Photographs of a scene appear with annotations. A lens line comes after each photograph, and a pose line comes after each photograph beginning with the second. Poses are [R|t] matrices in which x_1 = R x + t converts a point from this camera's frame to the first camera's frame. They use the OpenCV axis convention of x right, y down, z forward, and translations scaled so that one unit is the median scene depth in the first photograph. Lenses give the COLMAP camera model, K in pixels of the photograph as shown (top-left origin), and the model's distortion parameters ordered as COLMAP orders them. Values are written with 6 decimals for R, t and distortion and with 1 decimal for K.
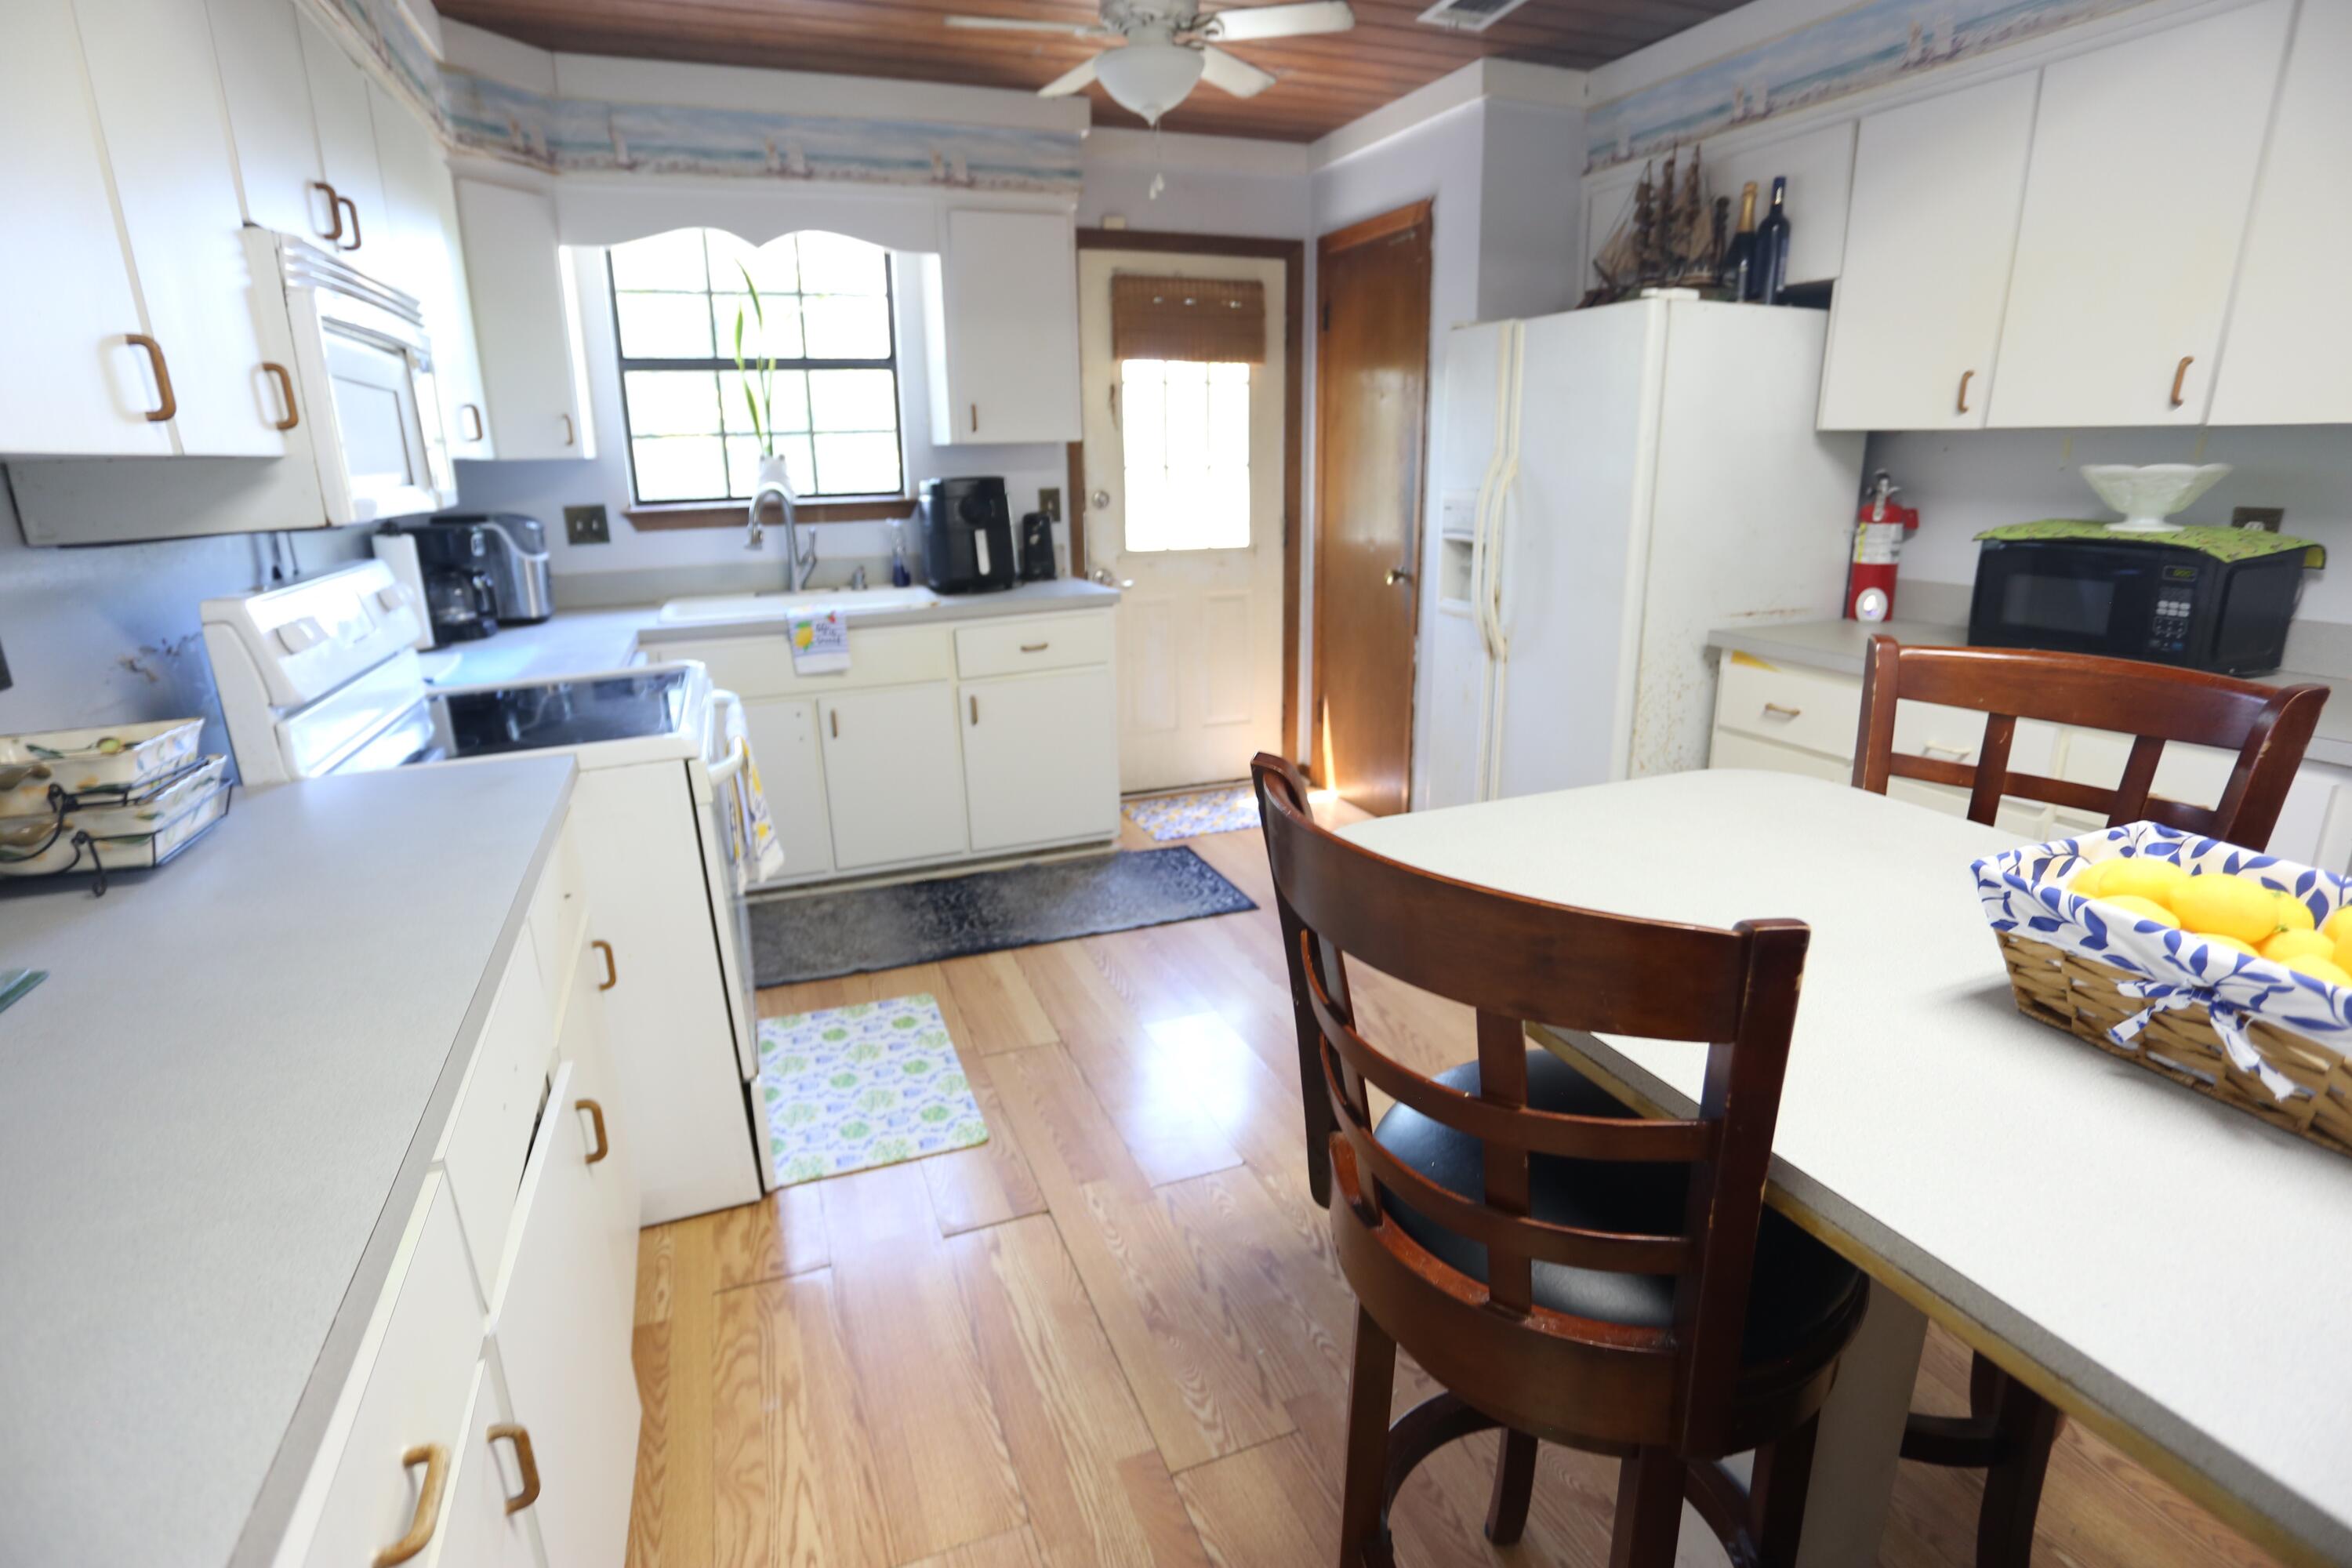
lens RADIAL K [[1146.4, 0, 1175.9], [0, 1146.4, 762.9], [0, 0, 1]] dist [-0.067572, 0.028188]
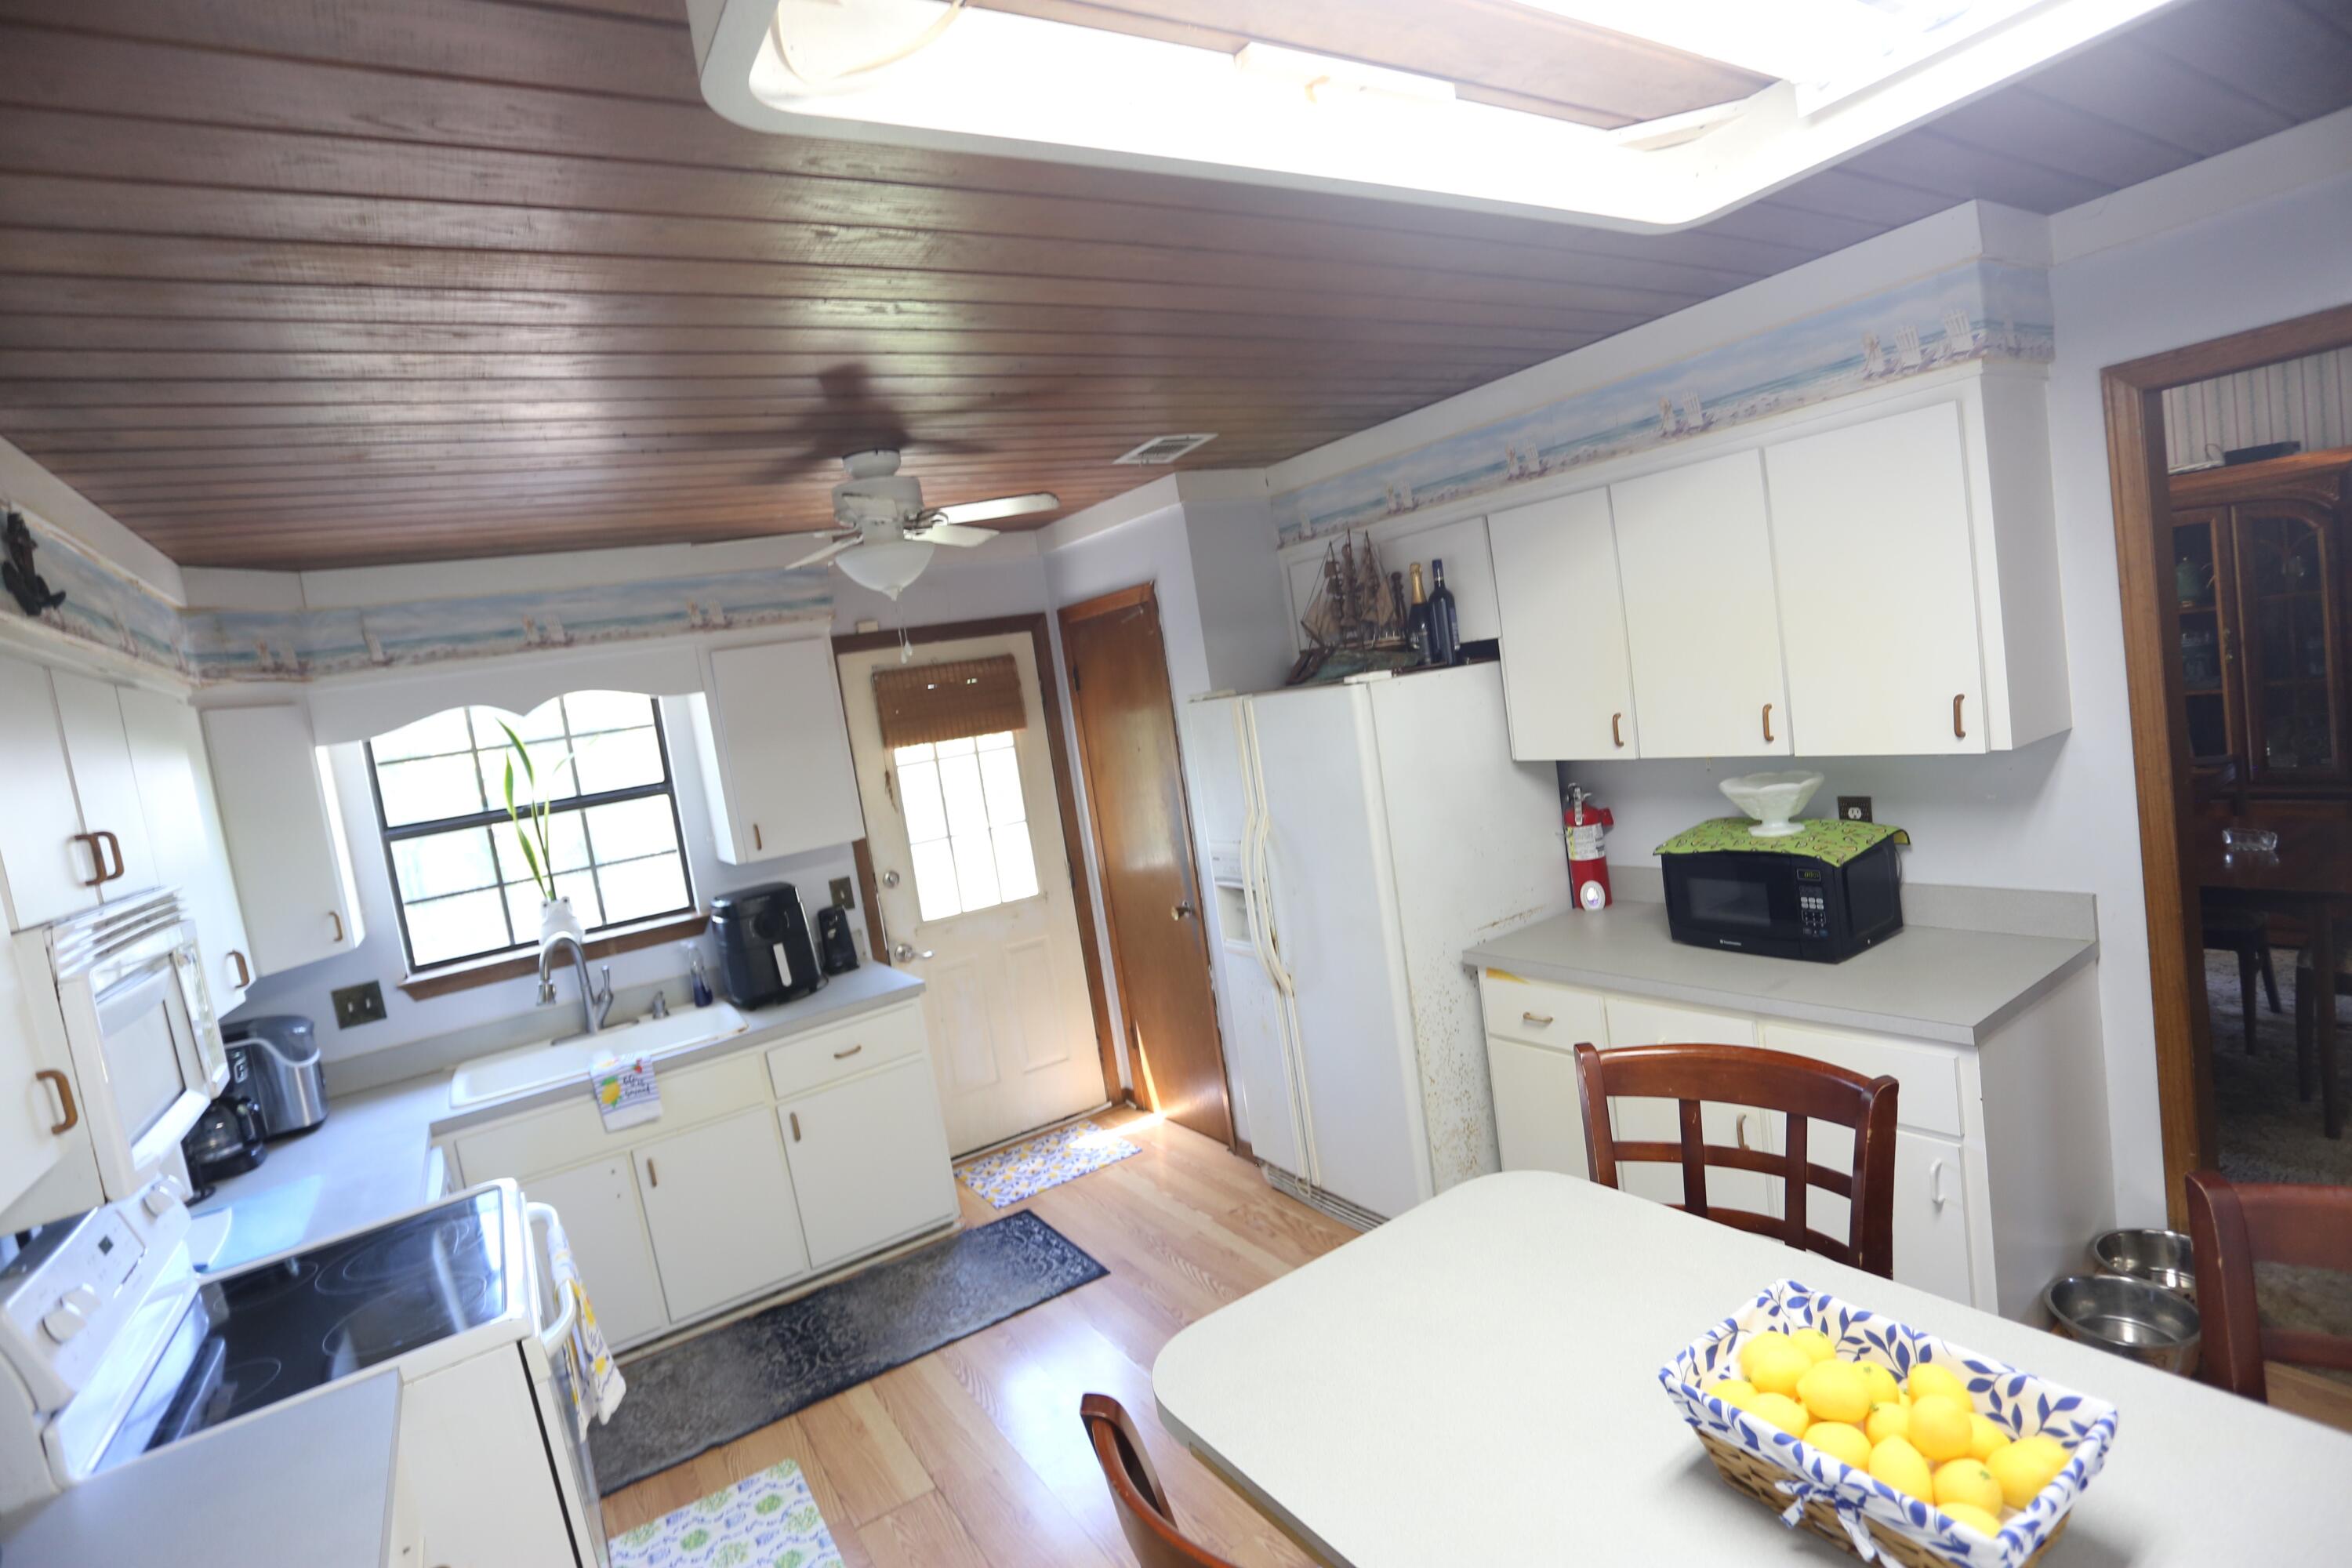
lens RADIAL K [[1146.4, 0, 1173.6], [0, 1146.4, 773.3], [0, 0, 1]] dist [-0.067572, 0.028188]
pose [[0.972159, -0.149242, 0.180648, 0.014012], [0.182141, 0.966304, -0.181883, -0.117072], [-0.147417, 0.209723, 0.966584, -0.075909]]
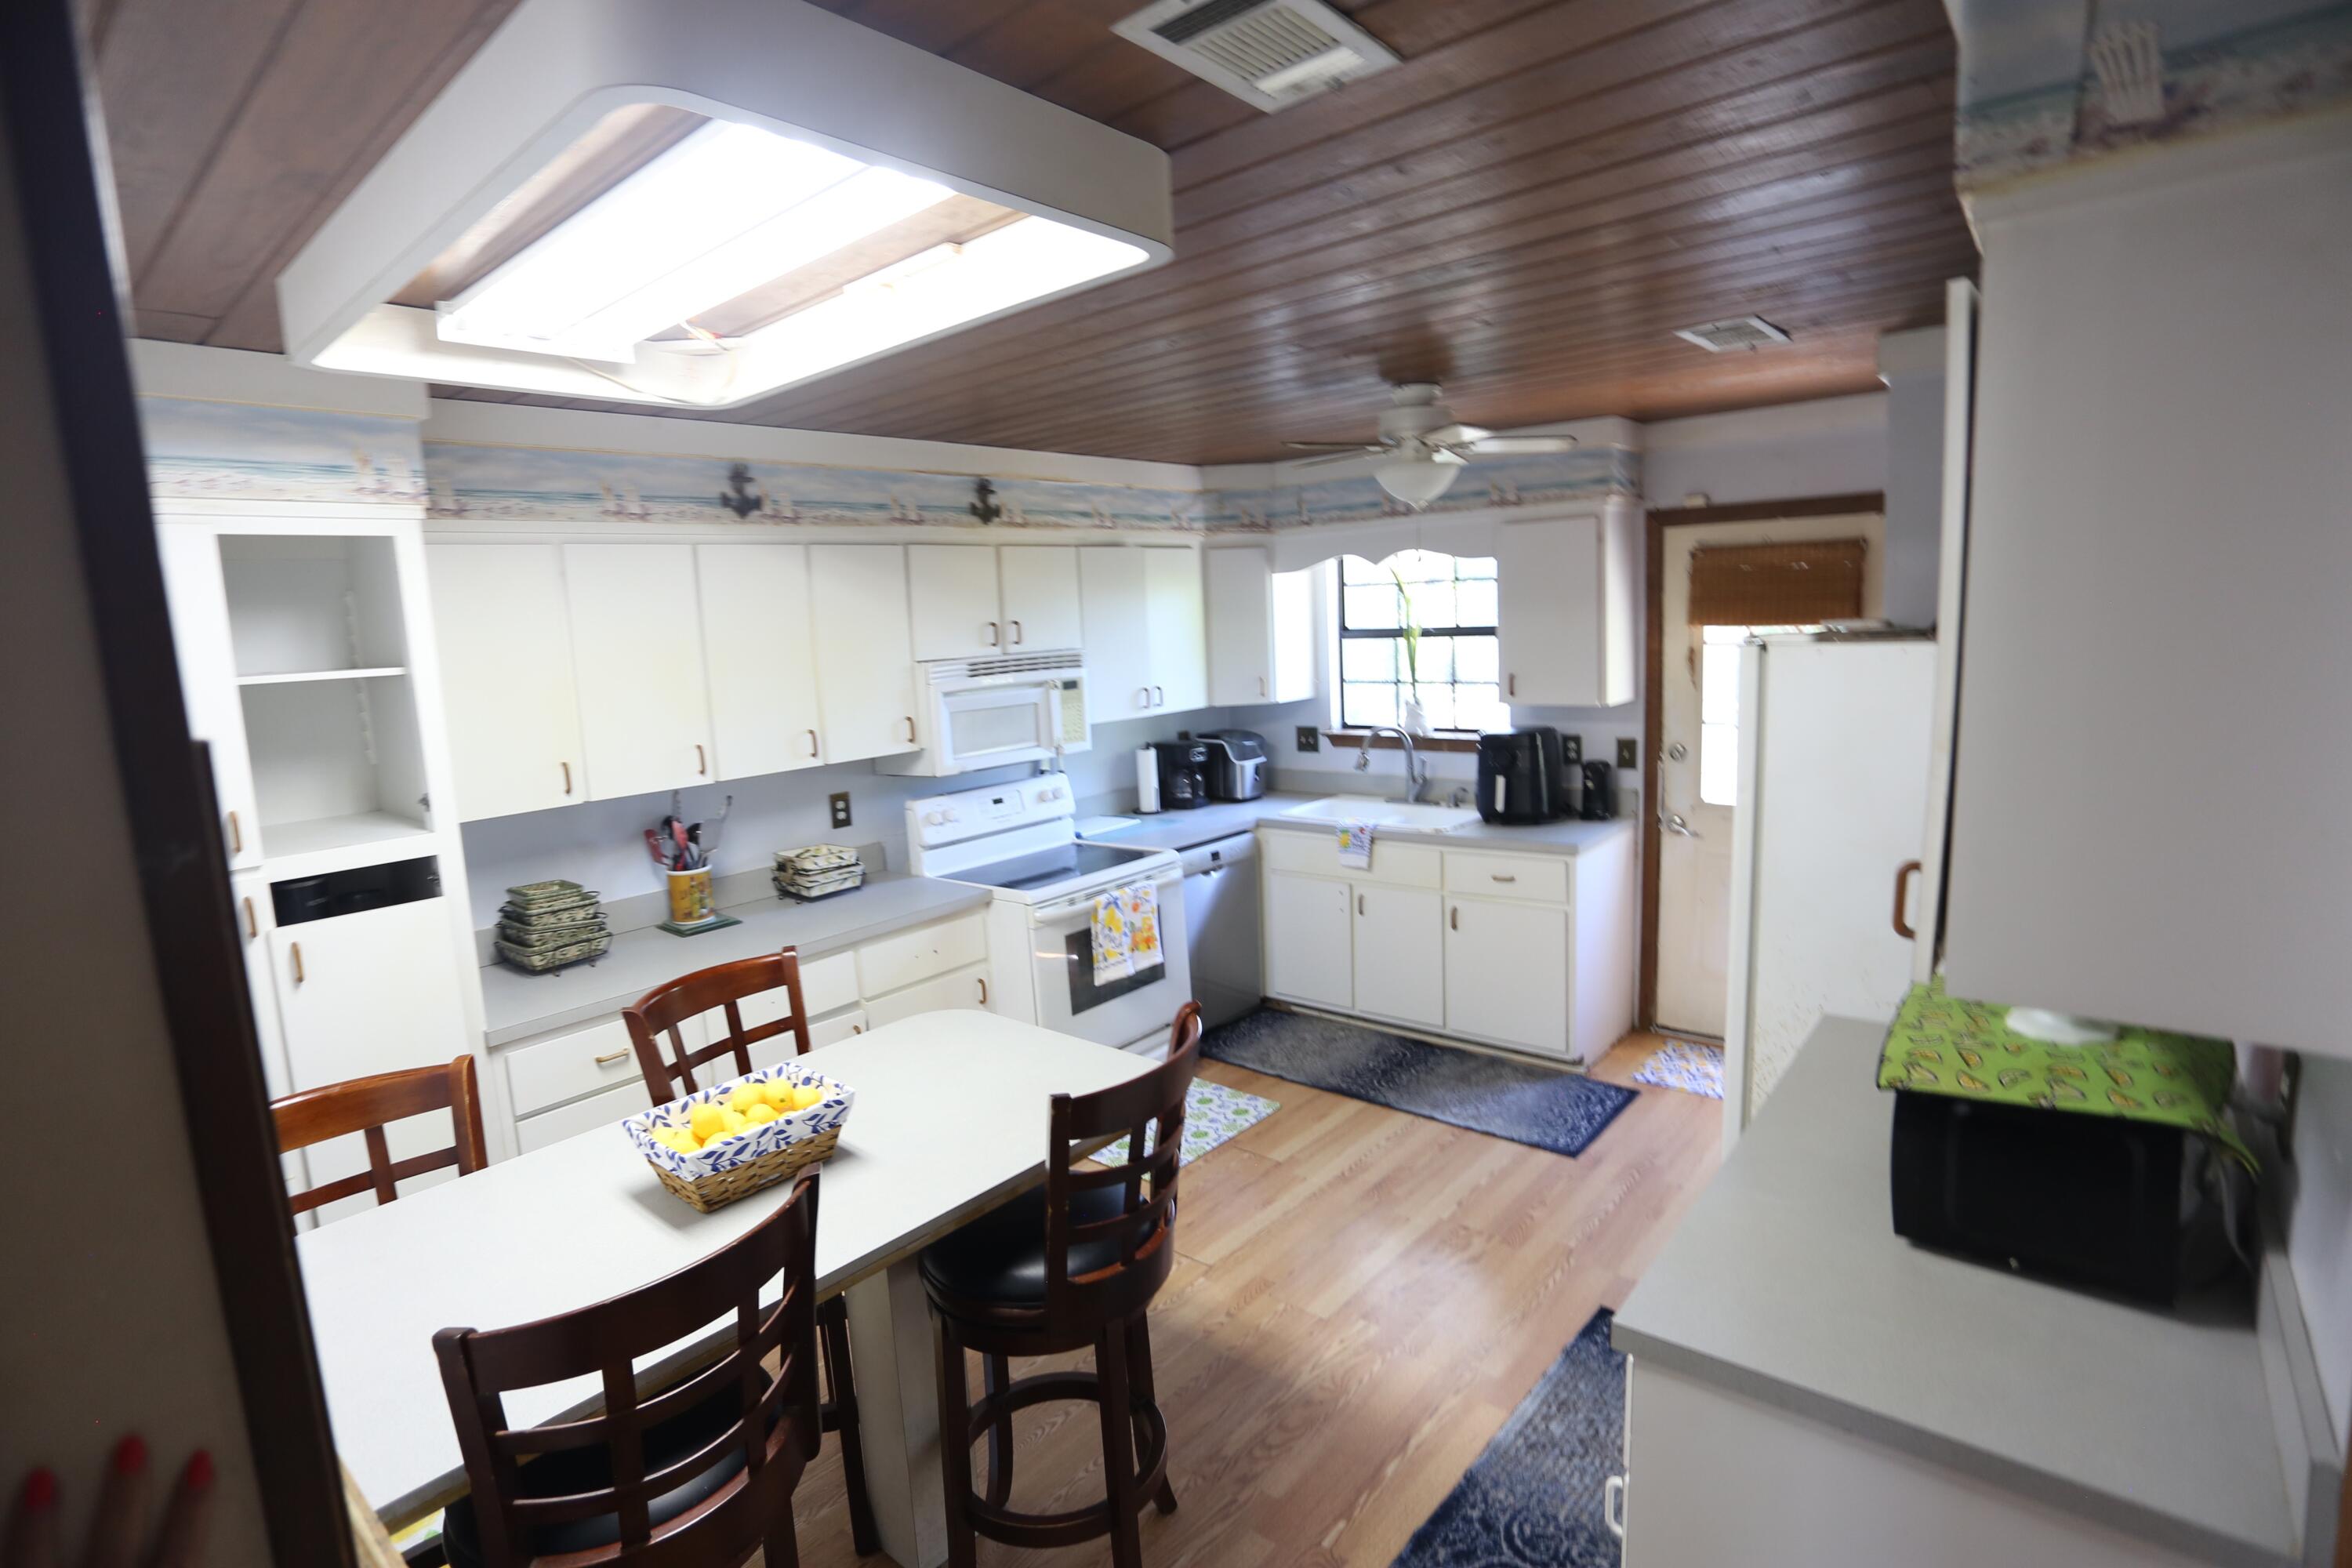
lens RADIAL K [[1146.4, 0, 1186.3], [0, 1146.4, 773.0], [0, 0, 1]] dist [-0.067572, 0.028188]
pose [[0.482106, 0.114997, -0.868533, 0.839277], [-0.194504, 0.980658, 0.021877, -0.193165], [0.854249, 0.158387, 0.495148, 0.122000]]
